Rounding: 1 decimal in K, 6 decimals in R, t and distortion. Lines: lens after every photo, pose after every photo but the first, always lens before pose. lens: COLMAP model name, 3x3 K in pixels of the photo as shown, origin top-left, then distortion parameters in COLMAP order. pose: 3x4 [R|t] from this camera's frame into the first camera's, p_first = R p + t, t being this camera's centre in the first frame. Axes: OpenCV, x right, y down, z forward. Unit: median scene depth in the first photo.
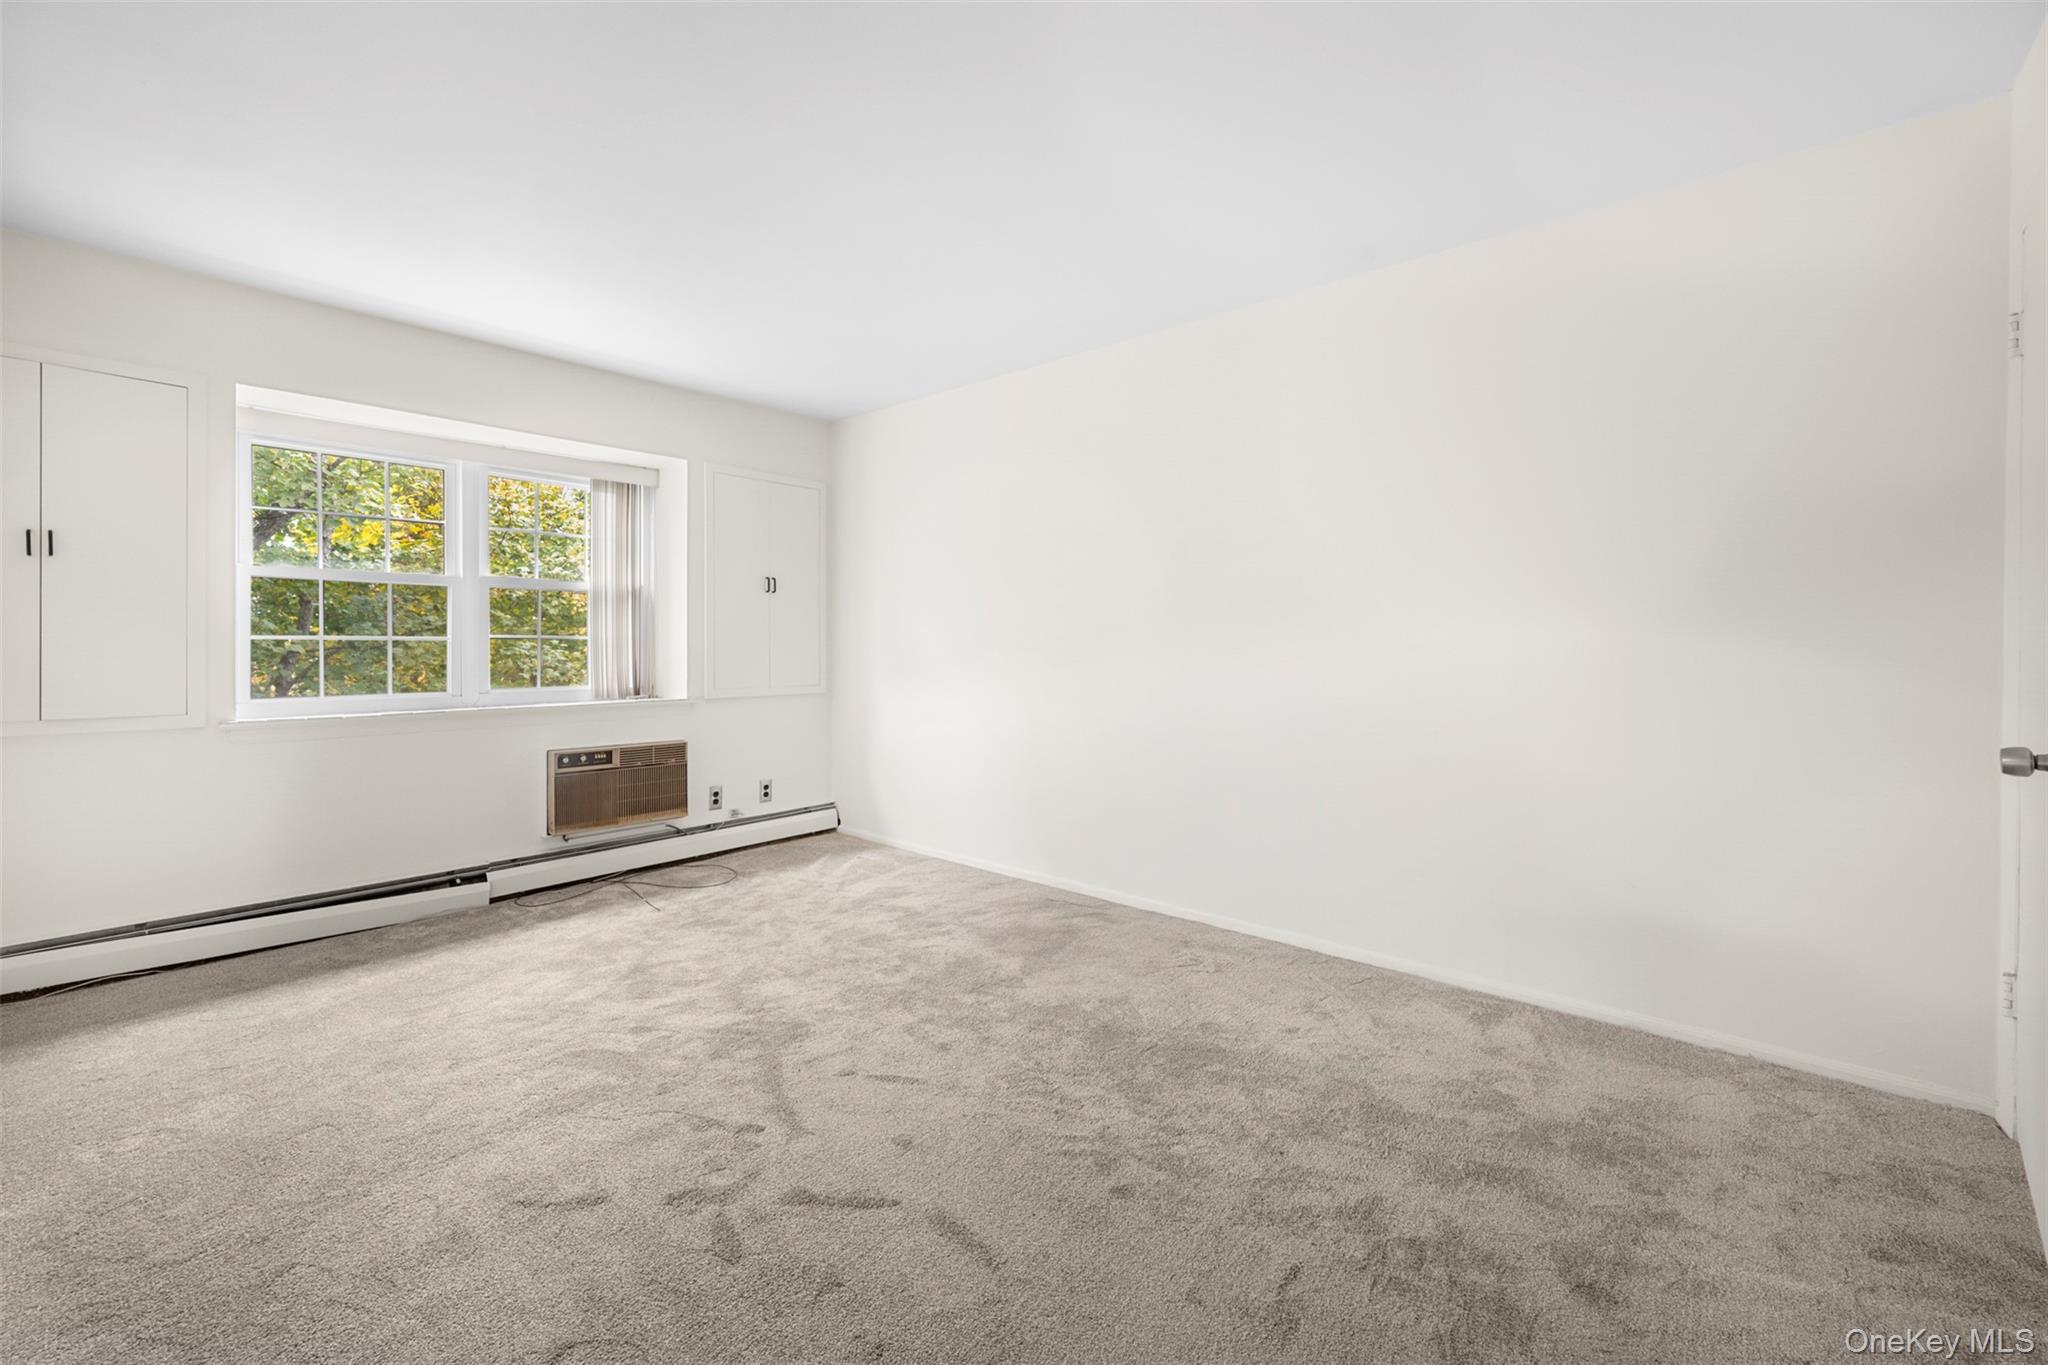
lens RADIAL K [[815.9, 0, 1024.6], [0, 815.9, 673.5], [0, 0, 1]] dist [0.000511, 0.000155]
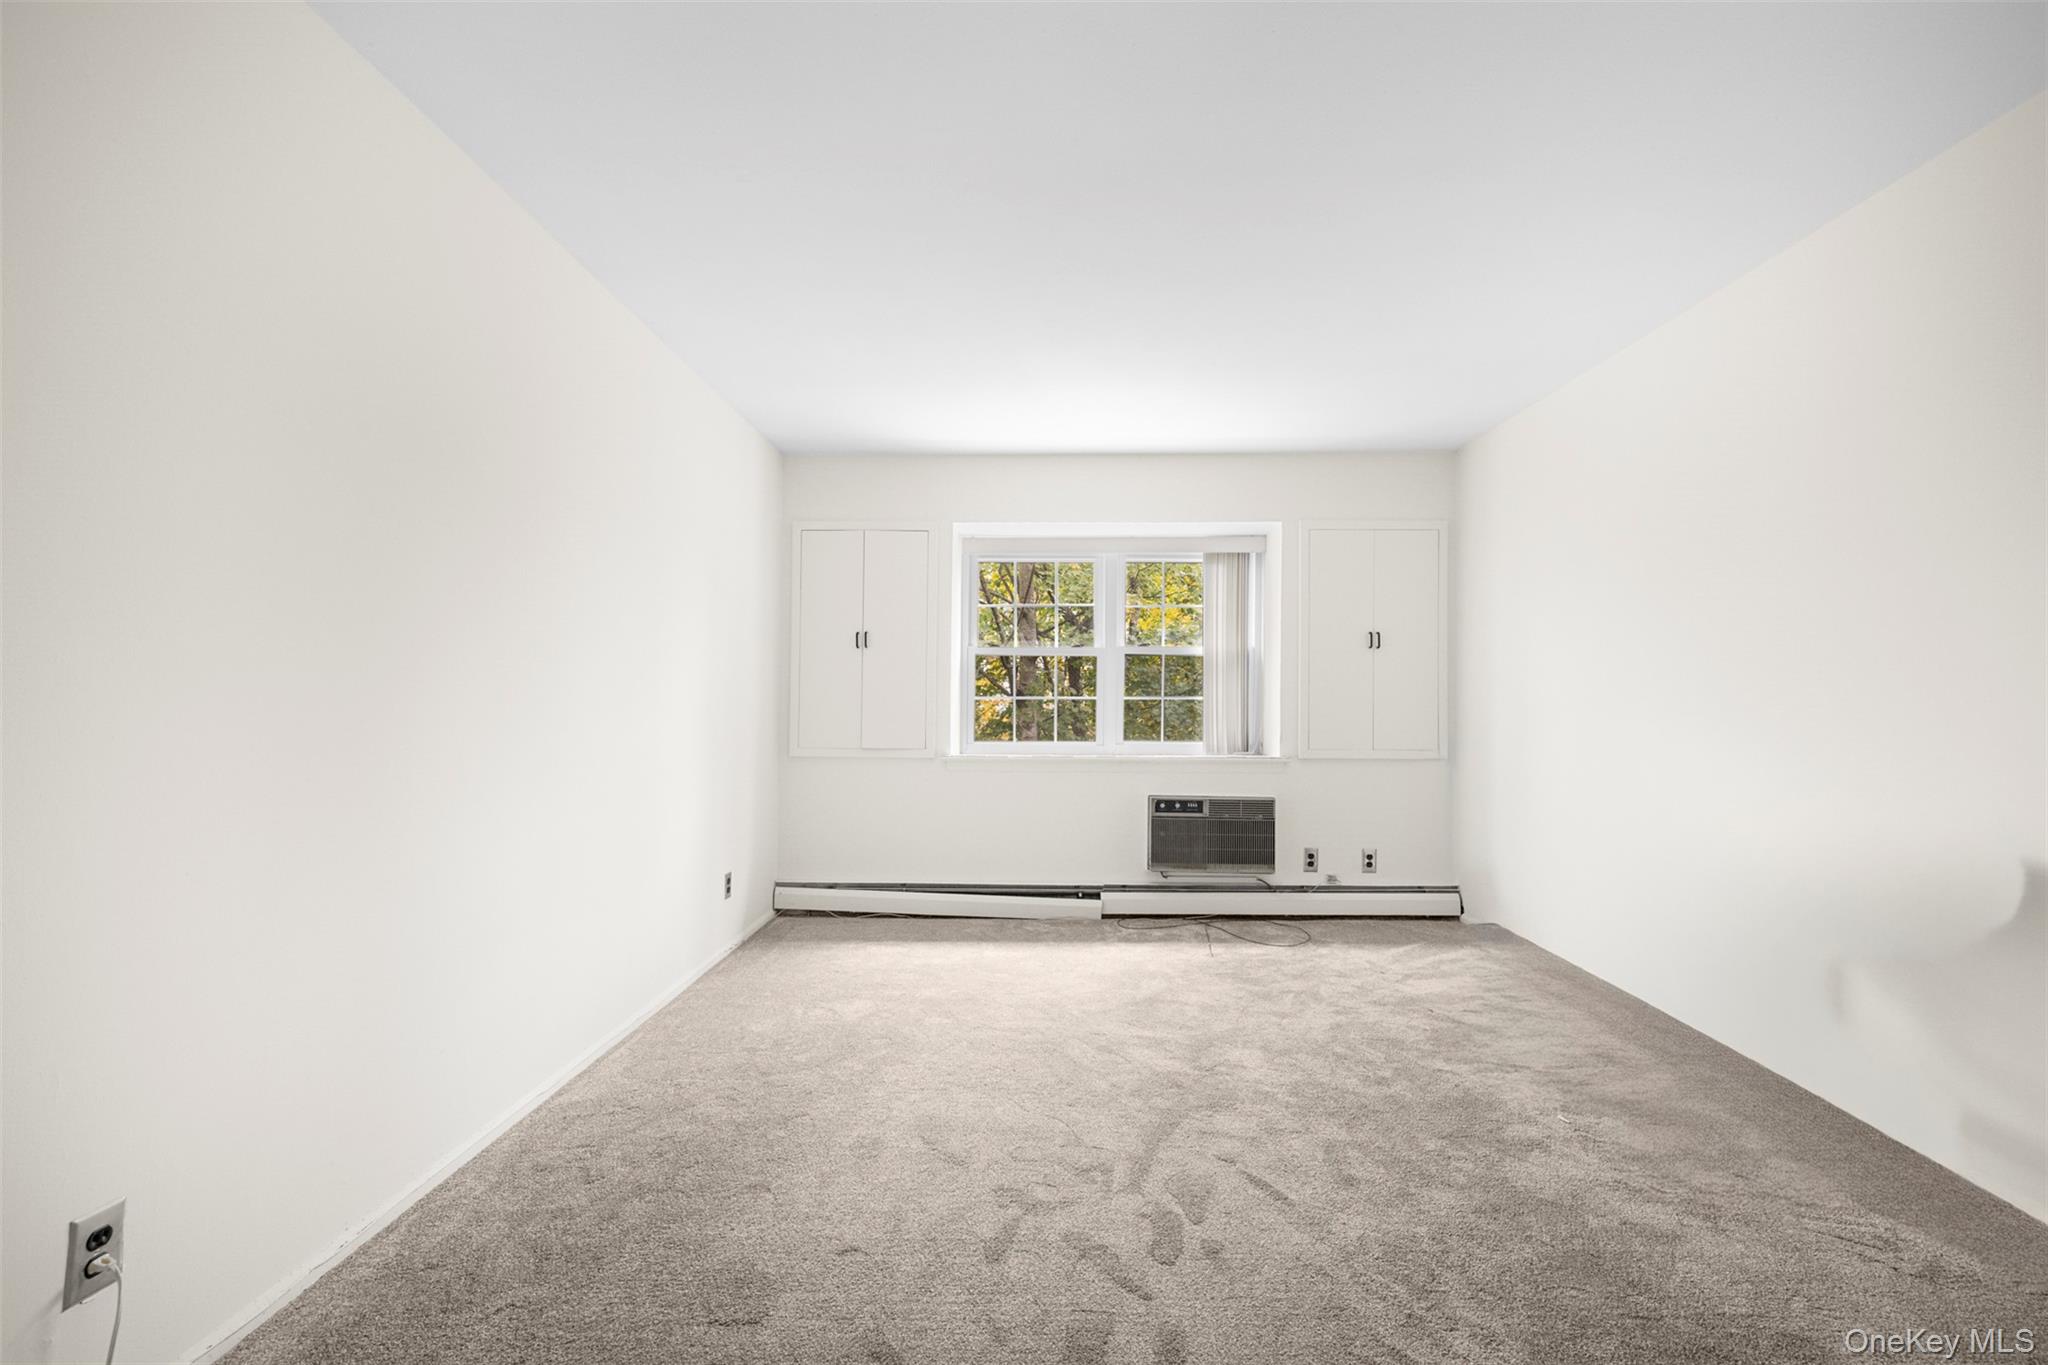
lens RADIAL K [[827.5, 0, 1023.8], [0, 827.5, 718.0], [0, 0, 1]] dist [0.000880, 0.000045]
pose [[0.661207, 0.013881, -0.750075, 0.178130], [-0.030557, 0.999497, -0.008441, 0.000925], [0.749581, 0.028501, 0.661299, 0.101079]]
